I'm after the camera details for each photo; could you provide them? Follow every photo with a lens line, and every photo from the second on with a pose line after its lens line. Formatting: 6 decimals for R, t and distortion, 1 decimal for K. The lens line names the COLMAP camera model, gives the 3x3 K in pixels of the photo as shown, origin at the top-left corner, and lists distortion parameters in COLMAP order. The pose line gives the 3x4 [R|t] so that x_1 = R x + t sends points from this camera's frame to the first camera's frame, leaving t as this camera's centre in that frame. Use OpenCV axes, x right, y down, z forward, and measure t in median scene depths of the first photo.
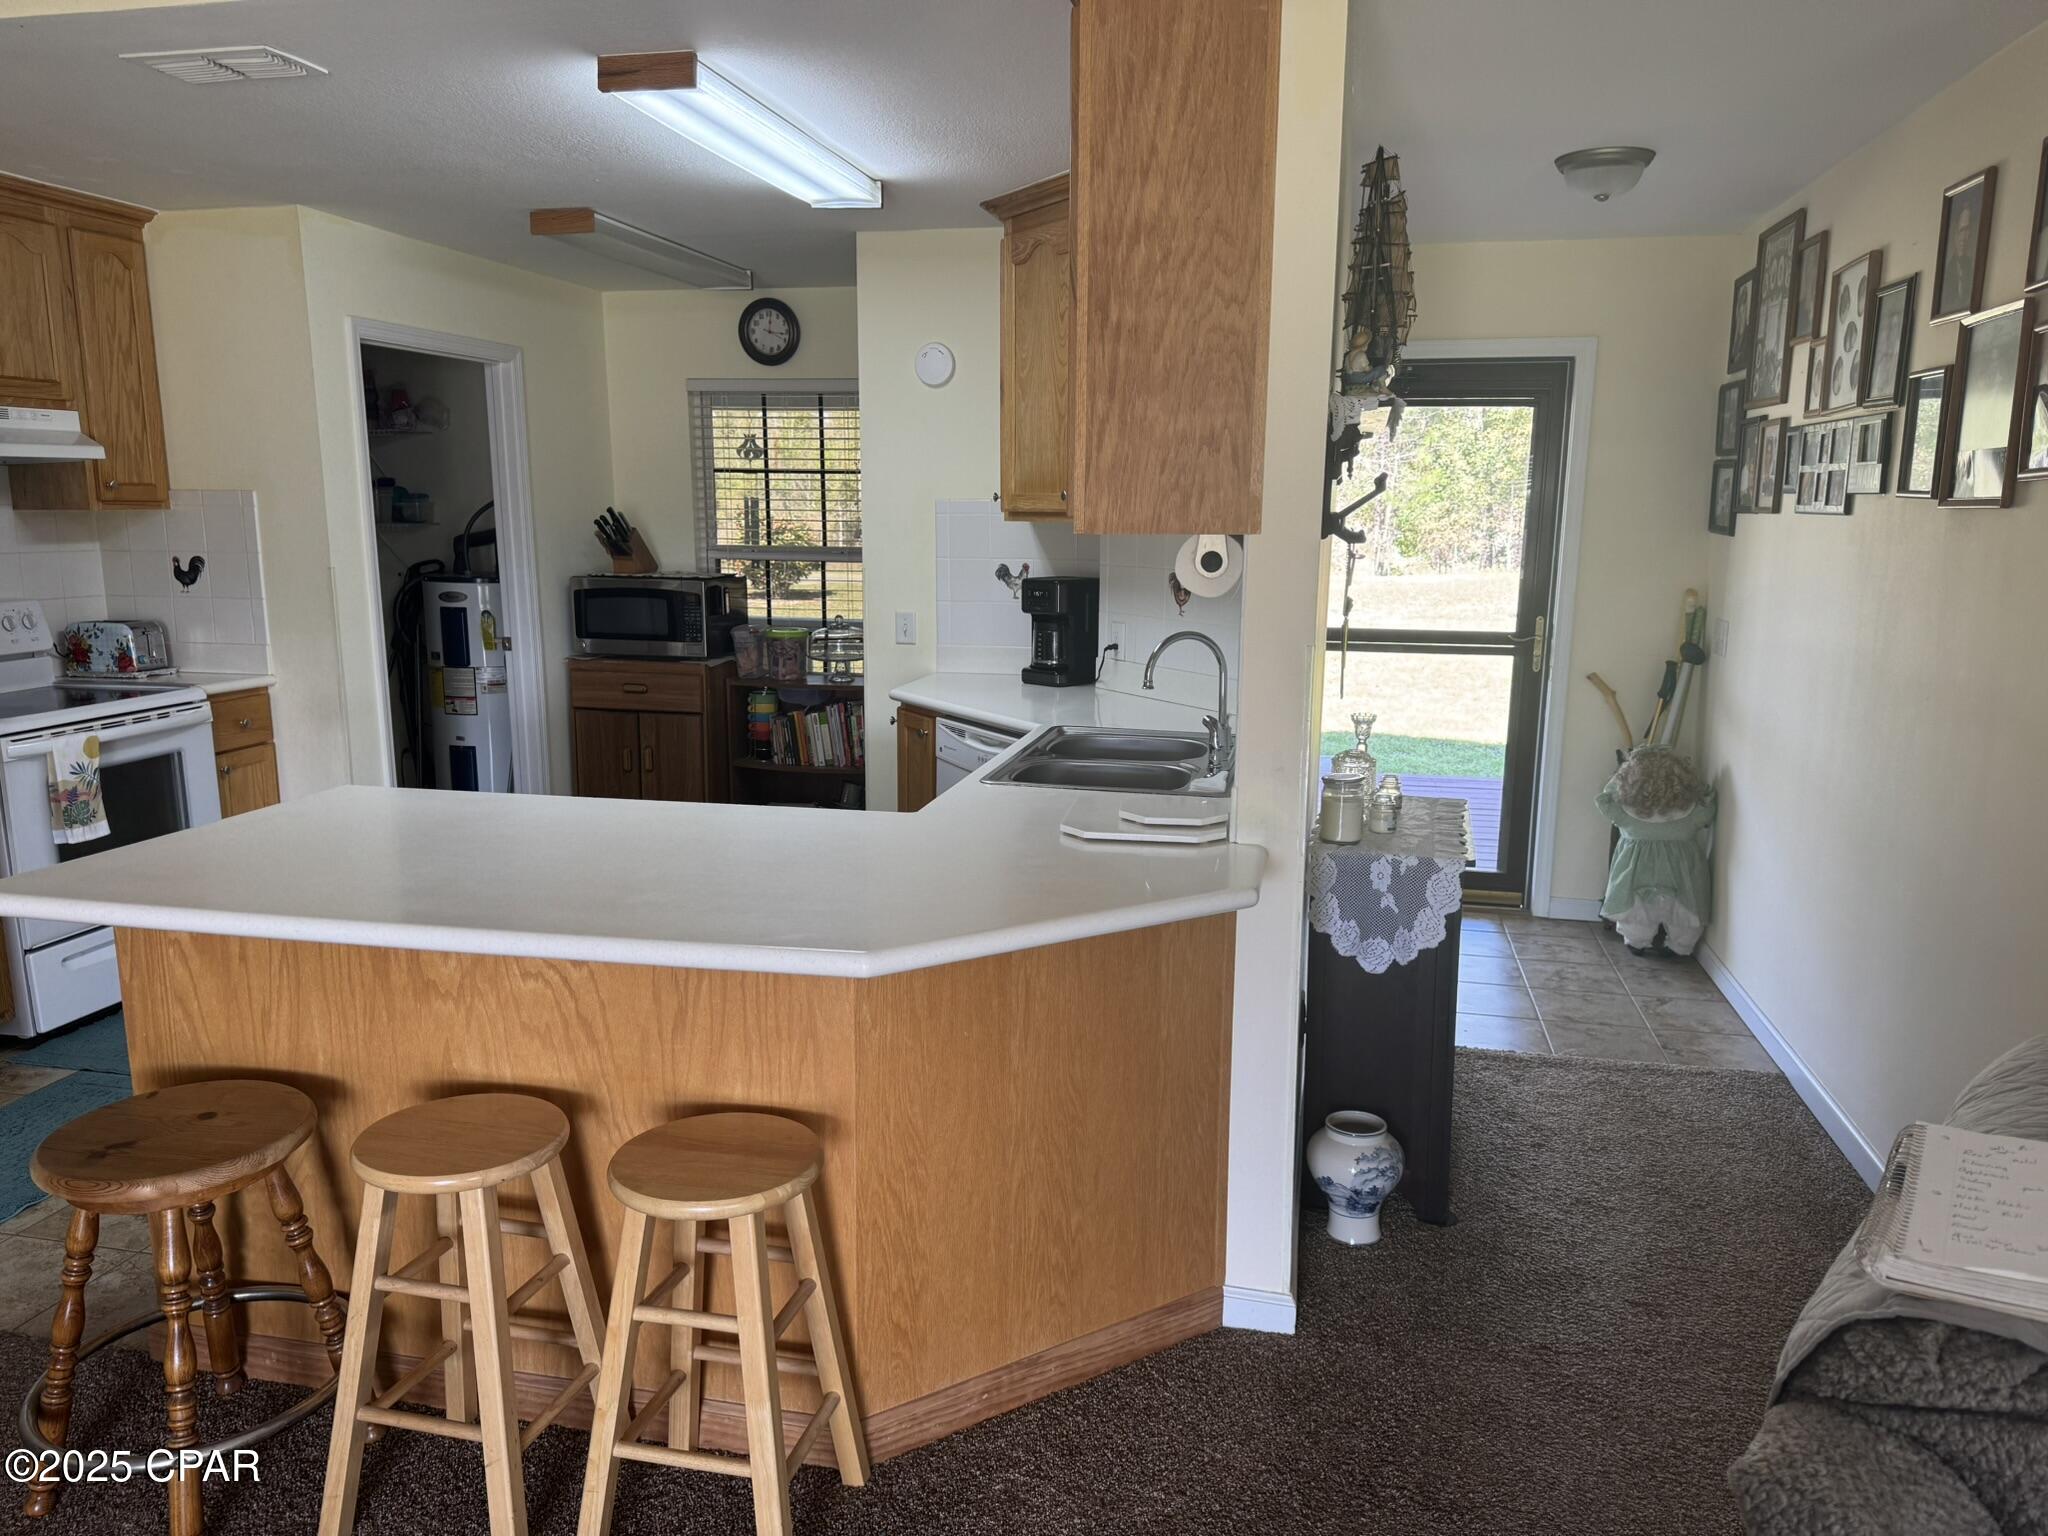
lens RADIAL K [[1461.2, 0, 1041.7], [0, 1461.2, 816.3], [0, 0, 1]] dist [0.030398, -0.045042]
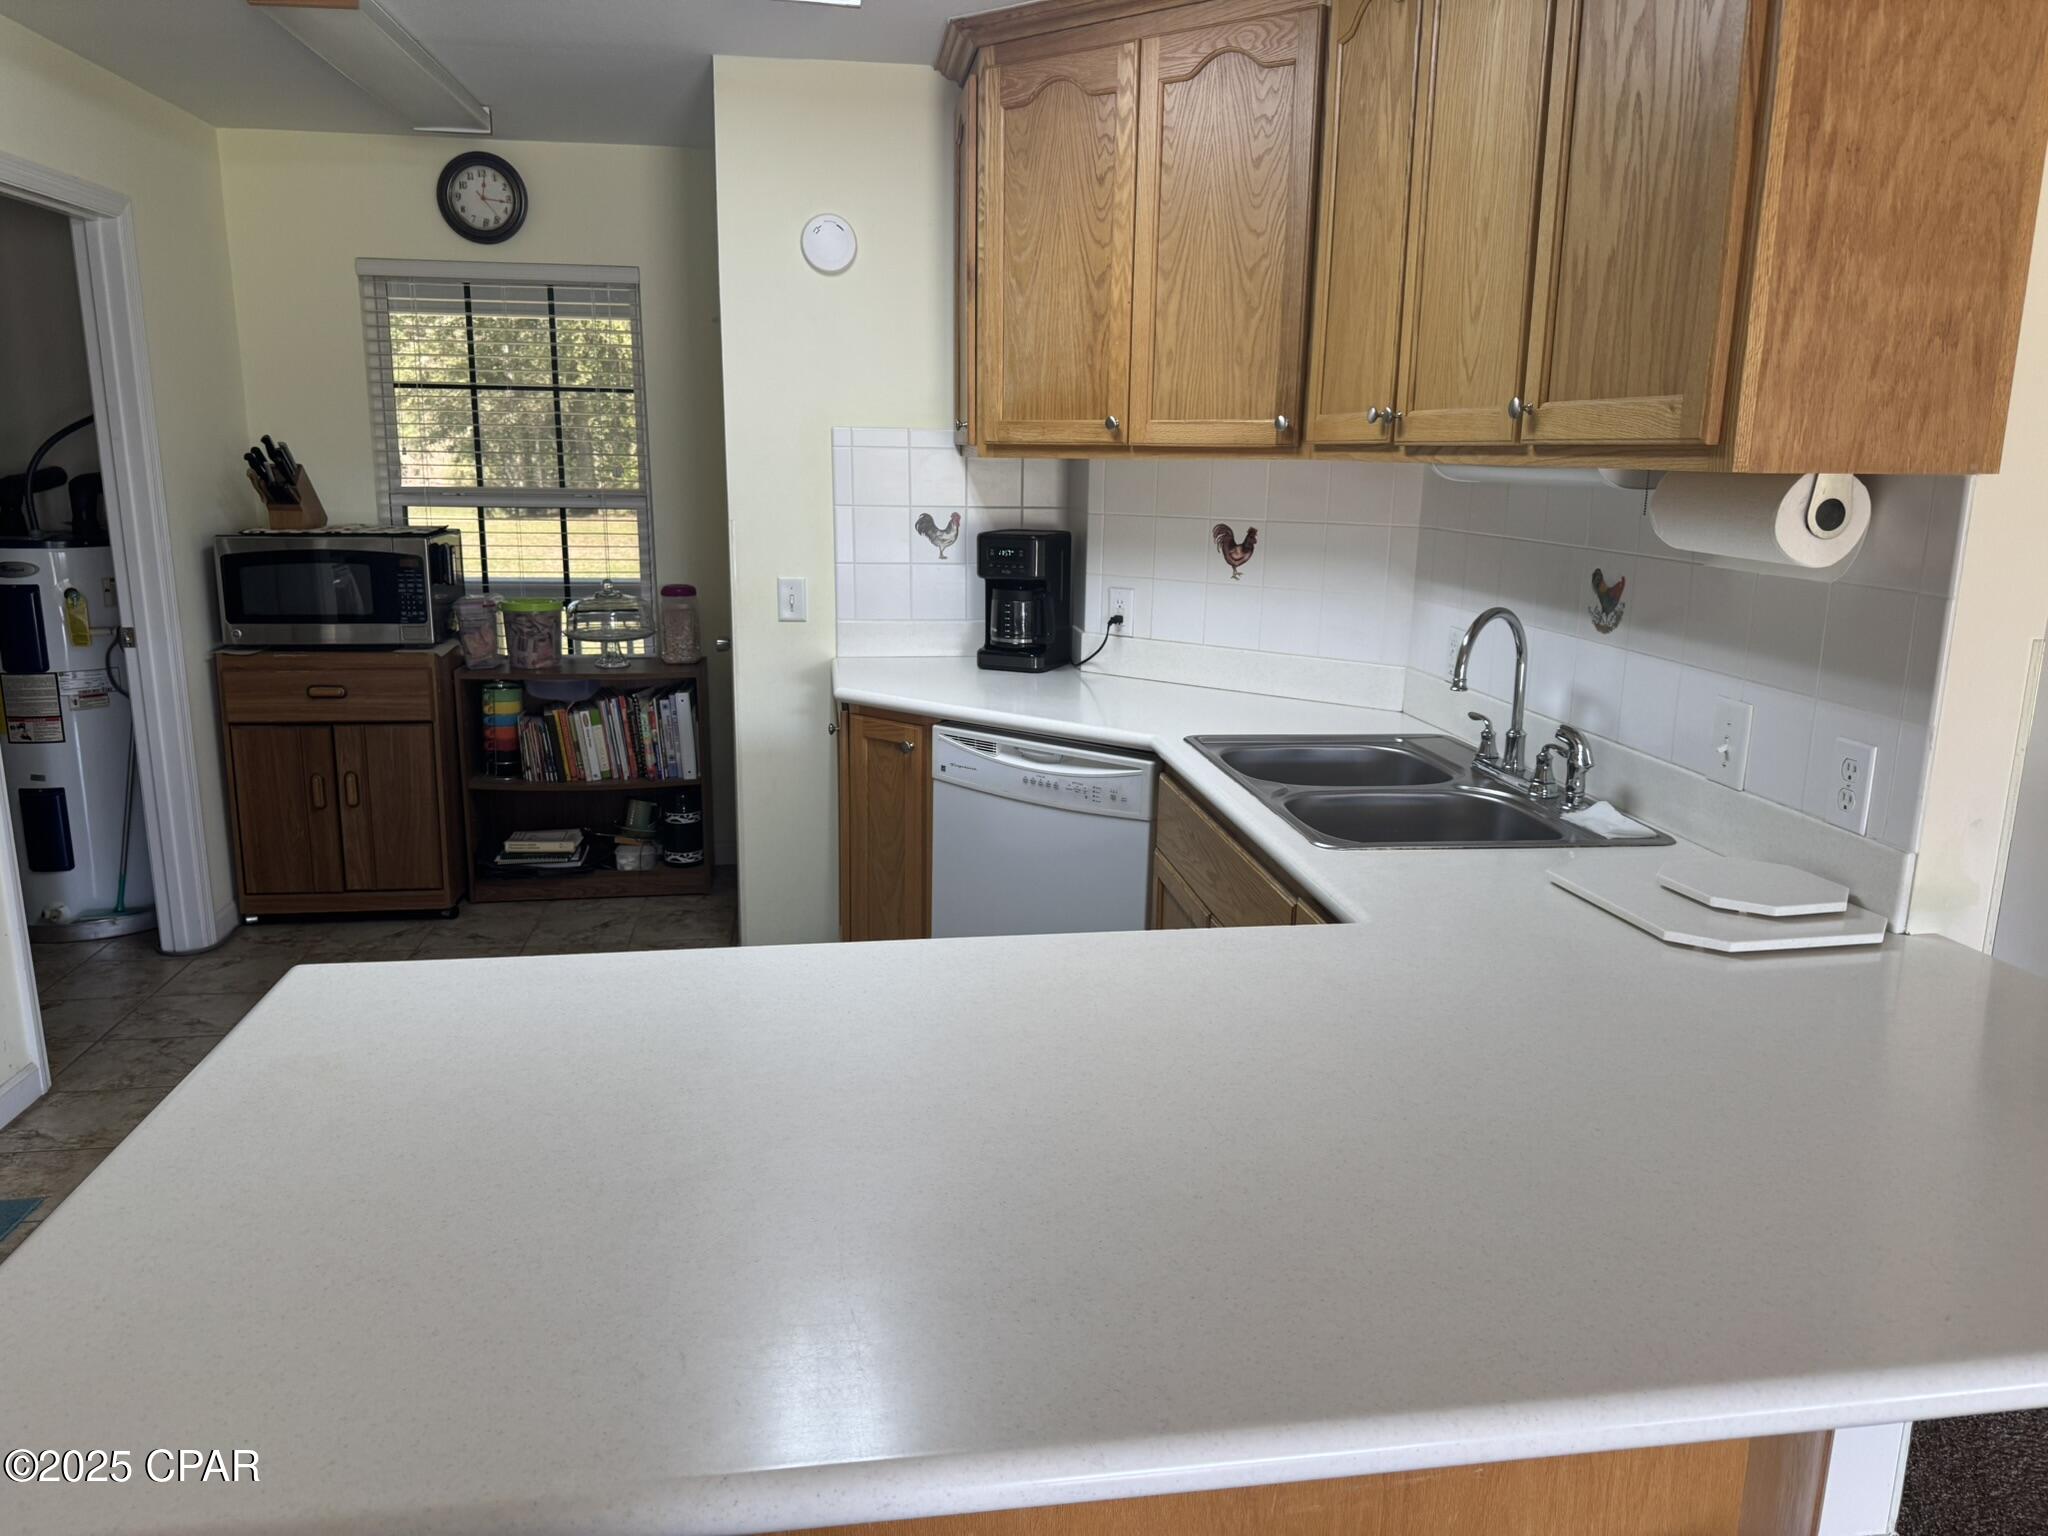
lens RADIAL K [[1461.2, 0, 1024.1], [0, 1461.2, 774.2], [0, 0, 1]] dist [0.030398, -0.045042]
pose [[0.937304, -0.070065, 0.341398, -0.288047], [0.065926, 0.997542, 0.023727, -0.058704], [-0.342221, 0.000268, 0.939619, 0.303573]]
